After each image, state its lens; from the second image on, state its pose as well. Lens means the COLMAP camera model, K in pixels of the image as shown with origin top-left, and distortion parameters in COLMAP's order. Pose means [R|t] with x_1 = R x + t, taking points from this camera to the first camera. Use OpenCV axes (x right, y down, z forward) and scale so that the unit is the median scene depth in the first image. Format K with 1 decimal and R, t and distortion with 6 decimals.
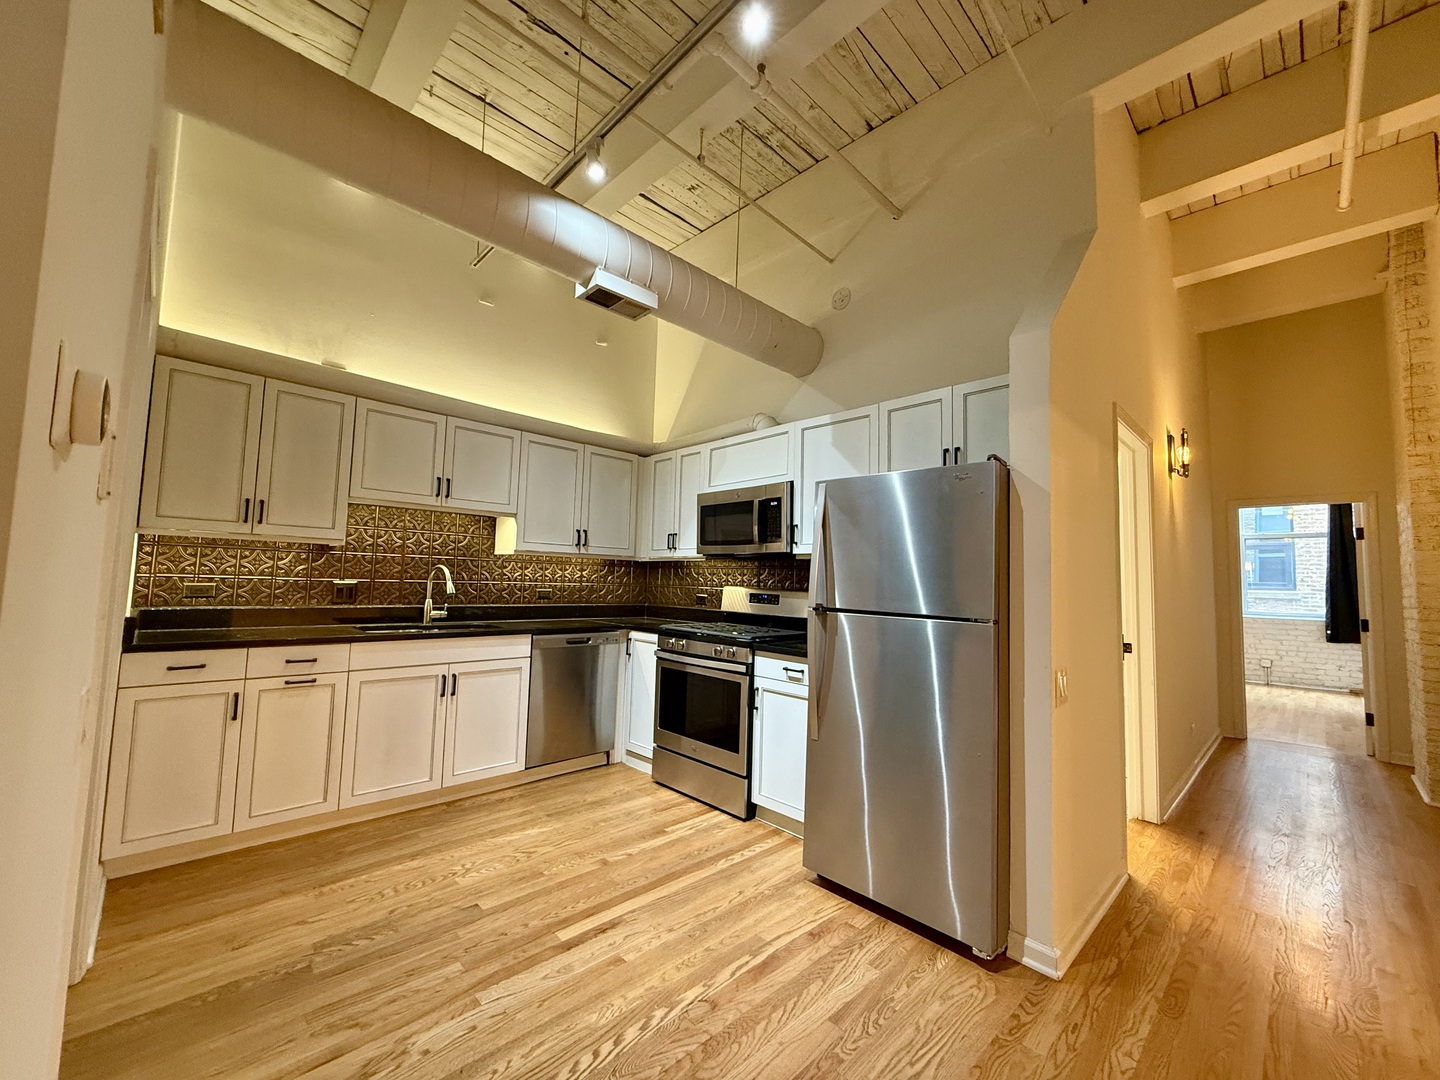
lens RADIAL K [[568.6, 0, 722.1], [0, 568.6, 546.8], [0, 0, 1]] dist [0.000511, 0.000108]
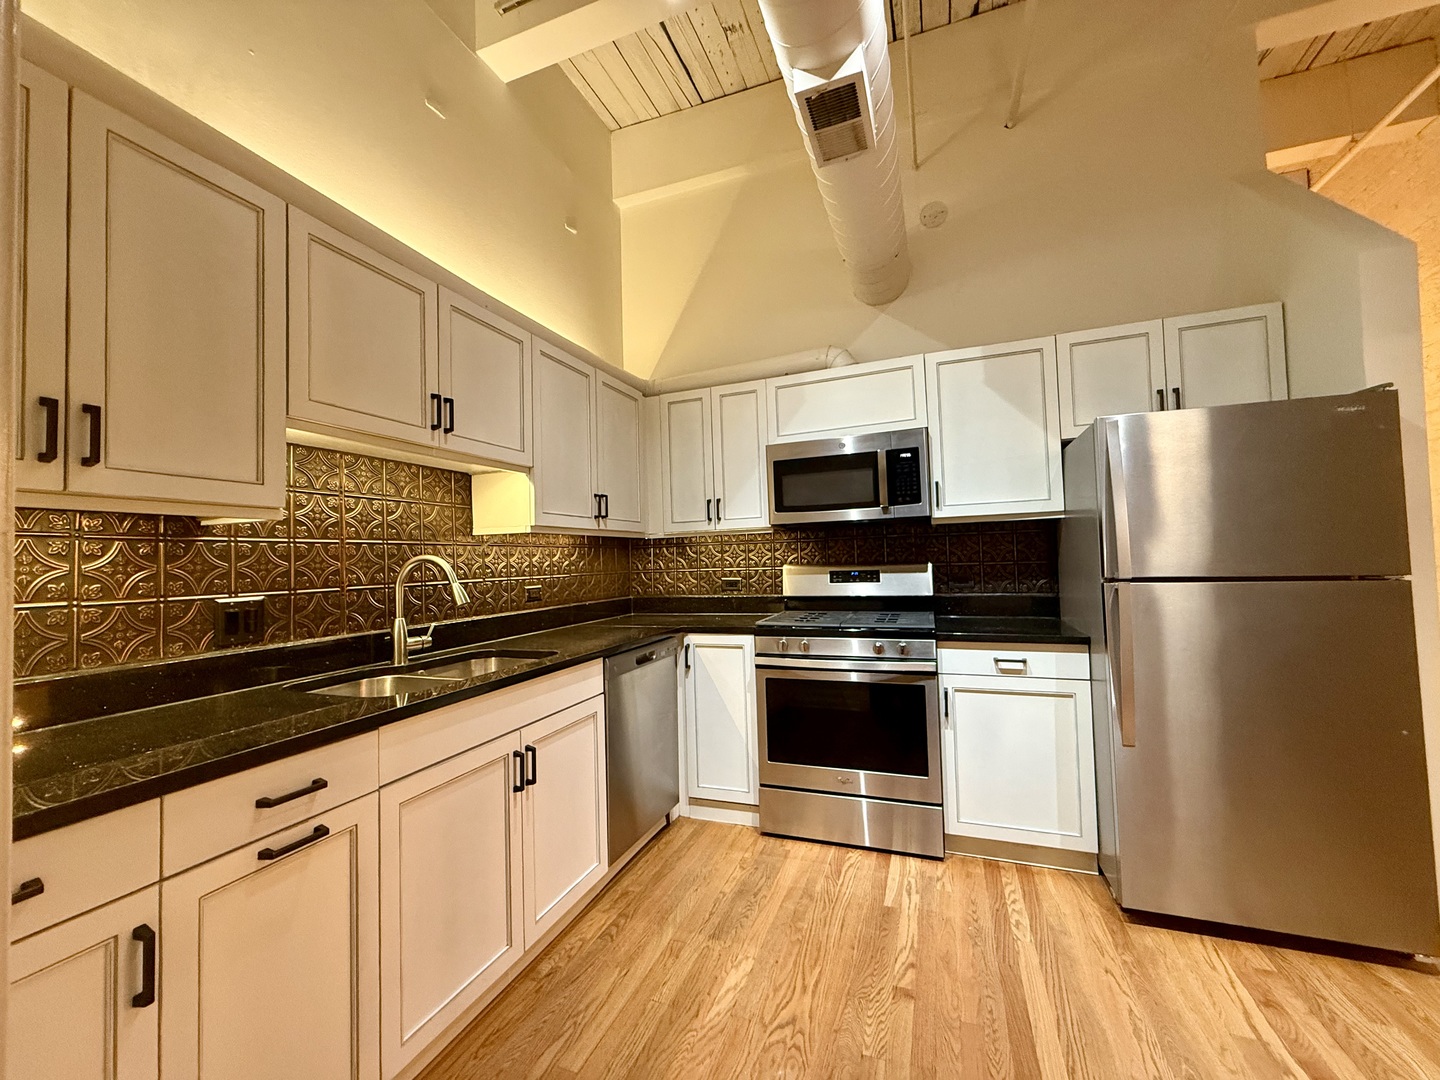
lens RADIAL K [[568.6, 0, 720.1], [0, 568.6, 544.9], [0, 0, 1]] dist [0.000511, 0.000108]
pose [[0.906588, -0.045352, 0.419573, -0.484109], [0.031571, 0.998711, 0.039735, 0.009275], [-0.420835, -0.022777, 0.906851, 0.384457]]
